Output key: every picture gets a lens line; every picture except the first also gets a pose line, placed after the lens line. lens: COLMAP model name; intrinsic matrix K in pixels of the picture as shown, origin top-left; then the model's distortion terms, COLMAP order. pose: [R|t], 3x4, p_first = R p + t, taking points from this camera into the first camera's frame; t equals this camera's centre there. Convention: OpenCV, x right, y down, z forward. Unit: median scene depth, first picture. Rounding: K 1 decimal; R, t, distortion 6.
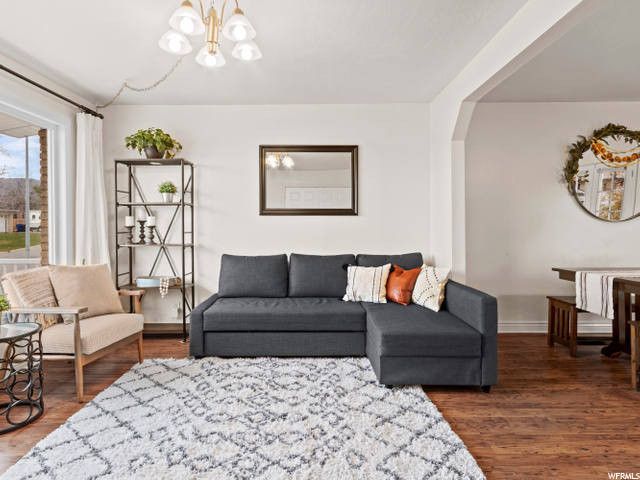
lens RADIAL K [[381.1, 0, 313.0], [0, 381.1, 231.7], [0, 0, 1]] dist [0.005007, 0.000372]
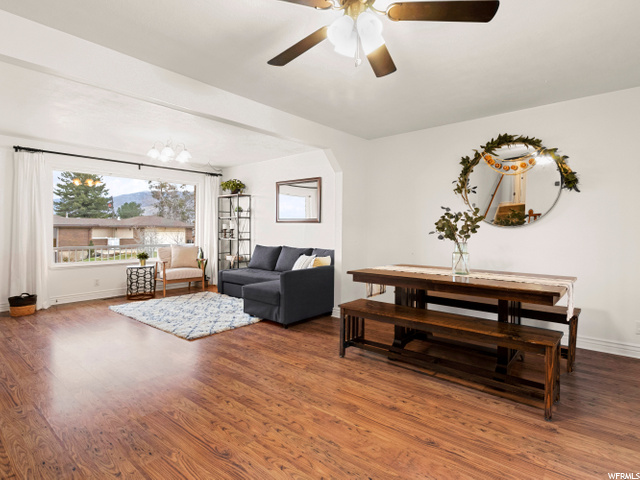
lens RADIAL K [[340.4, 0, 322.5], [0, 340.4, 232.9], [0, 0, 1]] dist [0.004722, -0.001321]
pose [[0.763801, 0.013438, -0.645311, 1.186302], [-0.015281, 0.999880, 0.002735, -0.007989], [0.645270, 0.007771, 0.763915, -0.041929]]
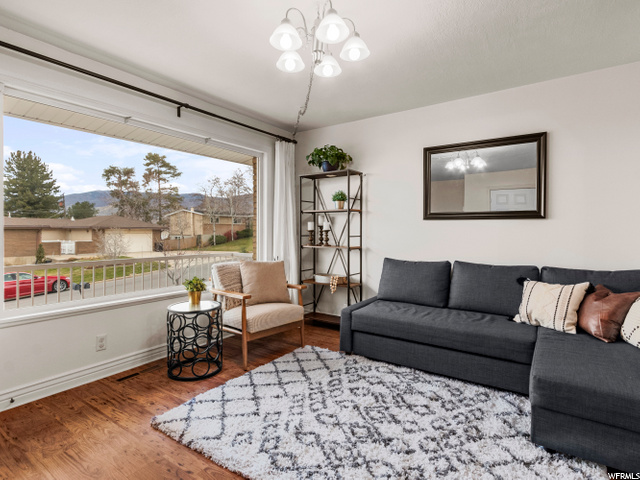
lens RADIAL K [[340.4, 0, 315.7], [0, 340.4, 233.1], [0, 0, 1]] dist [0.004722, -0.001321]
pose [[0.819340, 0.009854, -0.573224, 0.157303], [-0.014085, 0.999896, -0.002945, -0.003181], [0.573135, 0.010487, 0.819394, 0.151288]]
